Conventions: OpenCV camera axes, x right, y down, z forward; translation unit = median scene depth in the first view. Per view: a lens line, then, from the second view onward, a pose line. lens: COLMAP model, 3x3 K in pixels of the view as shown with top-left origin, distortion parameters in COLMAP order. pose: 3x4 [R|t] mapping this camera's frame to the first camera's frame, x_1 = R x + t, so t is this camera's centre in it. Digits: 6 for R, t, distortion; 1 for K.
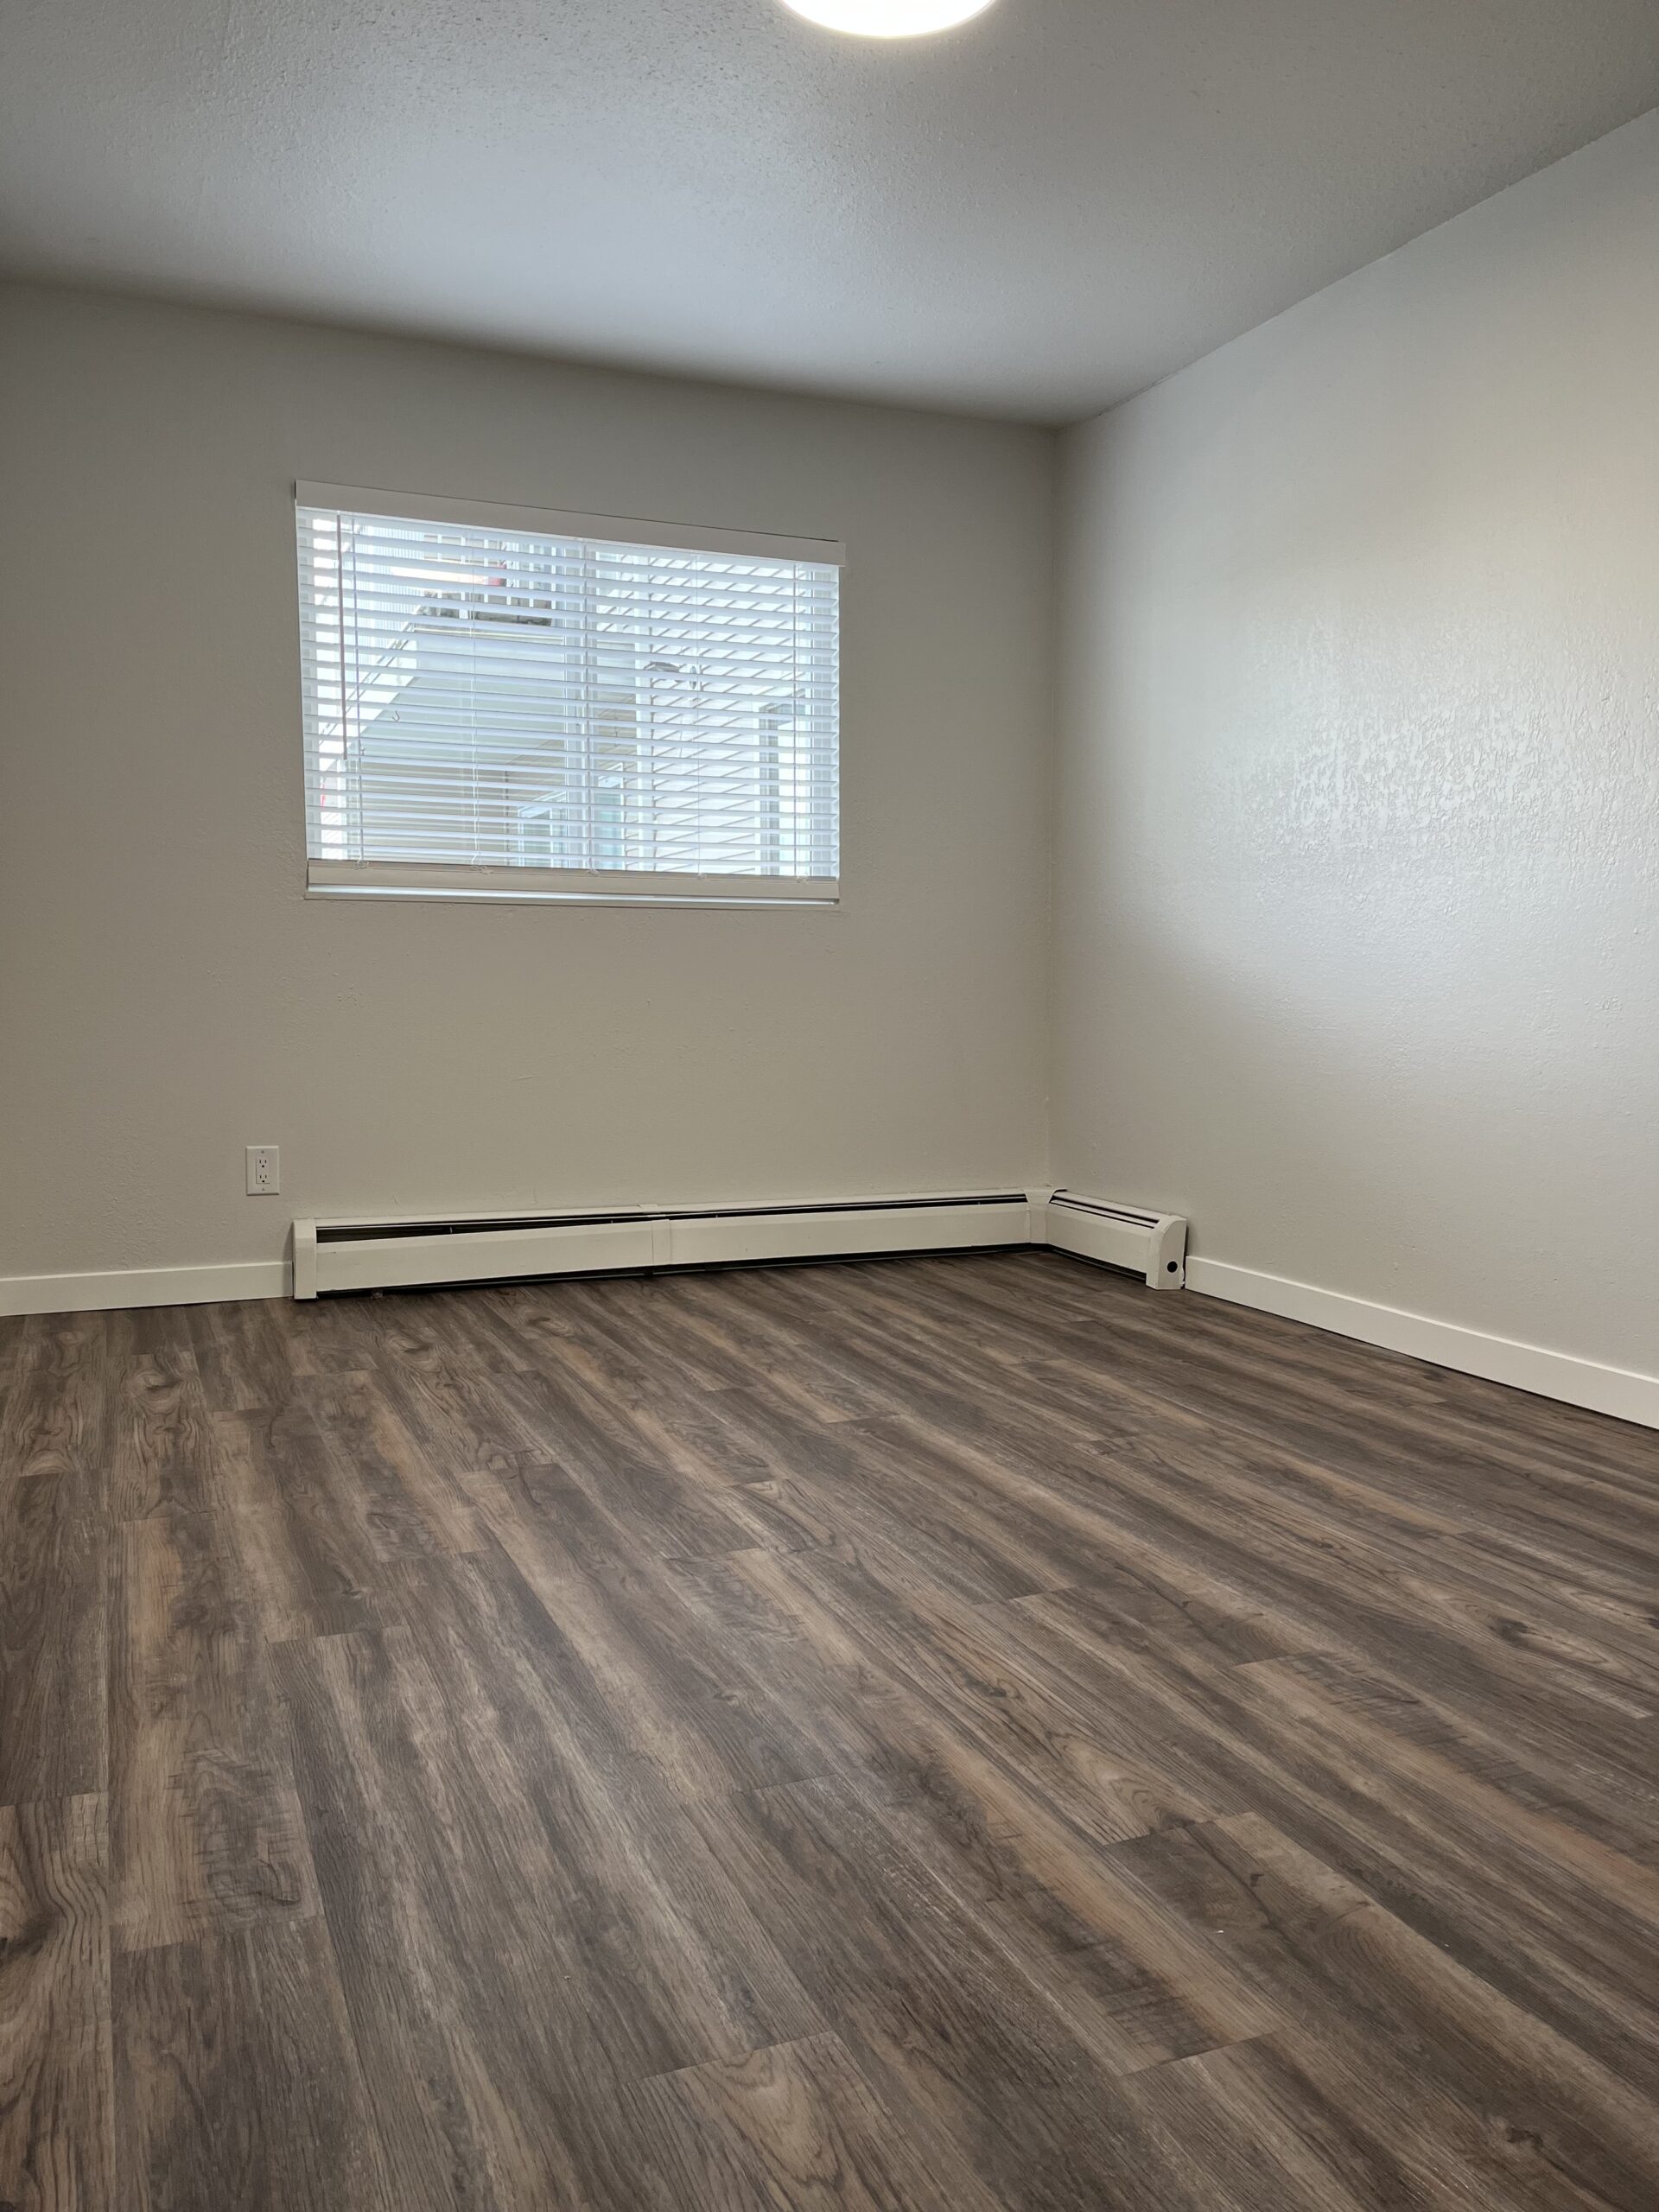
lens RADIAL K [[1663.2, 0, 820.2], [0, 1663.2, 1118.0], [0, 0, 1]] dist [0.082190, -0.110540]
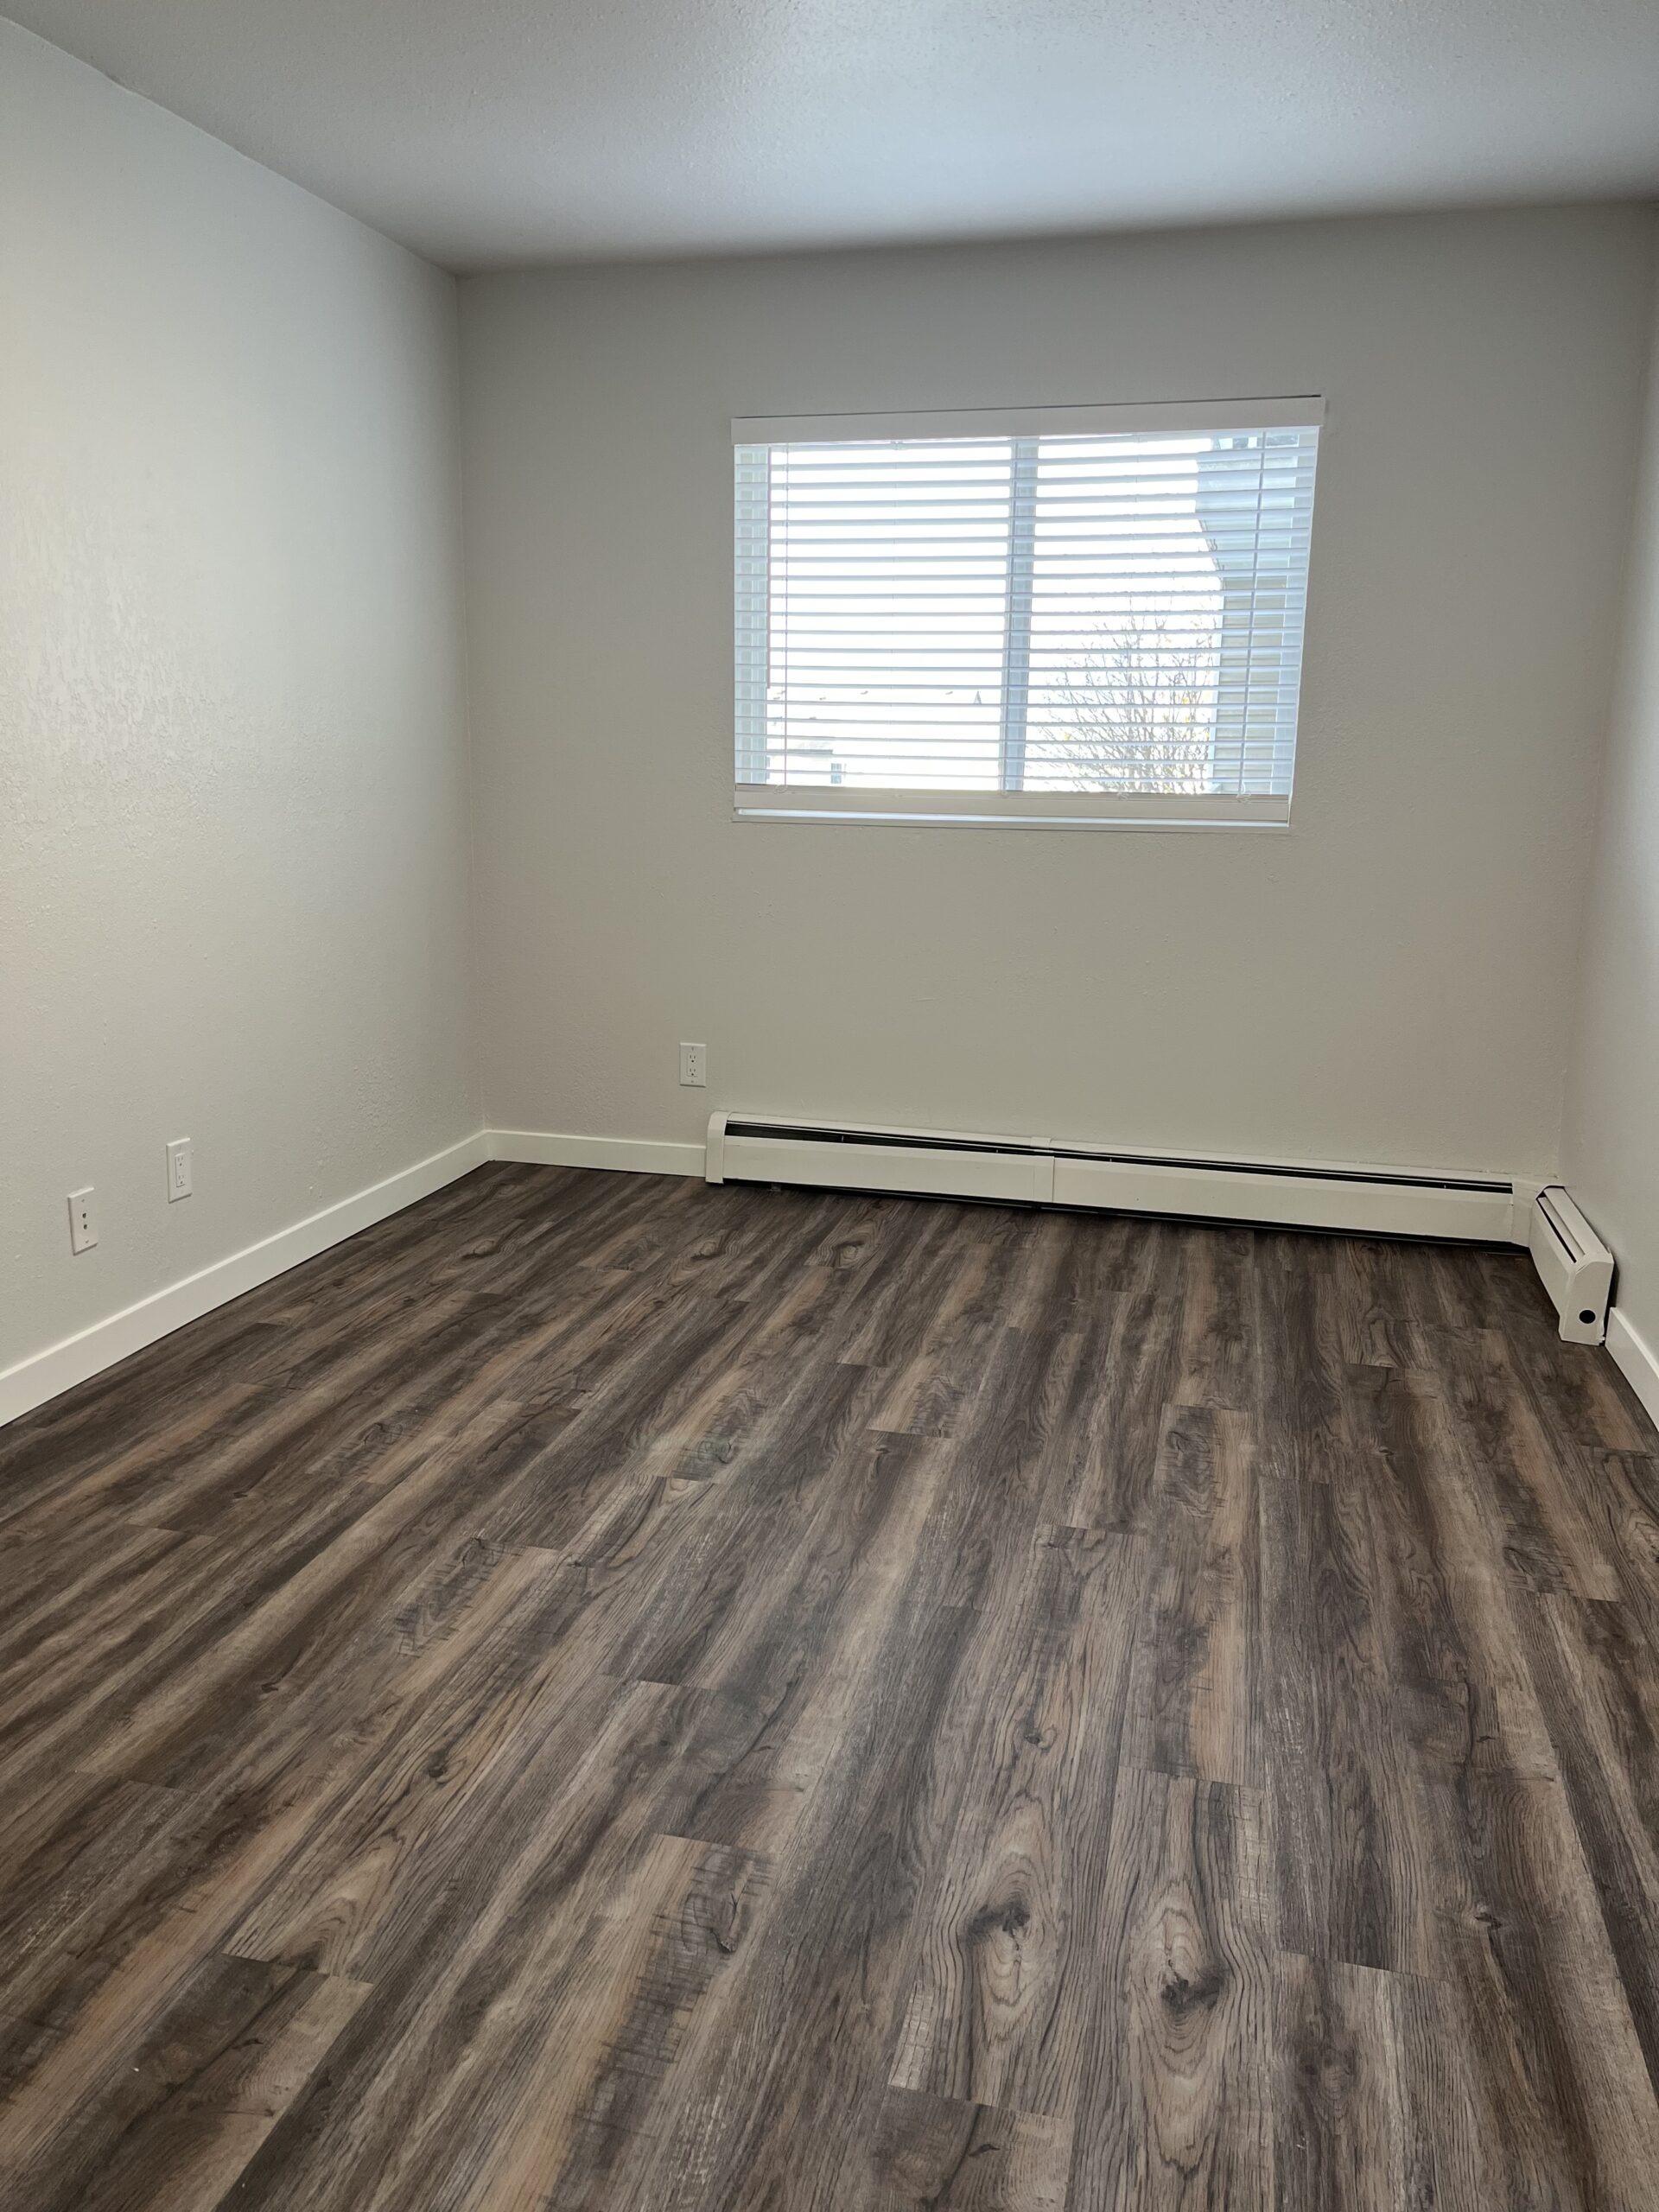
lens RADIAL K [[1663.2, 0, 820.2], [0, 1663.2, 1118.0], [0, 0, 1]] dist [0.082190, -0.110540]
pose [[0.795311, 0.141238, -0.589518, 0.678168], [-0.061754, 0.986297, 0.152987, -0.186181], [0.603047, -0.085267, 0.793135, 0.274314]]
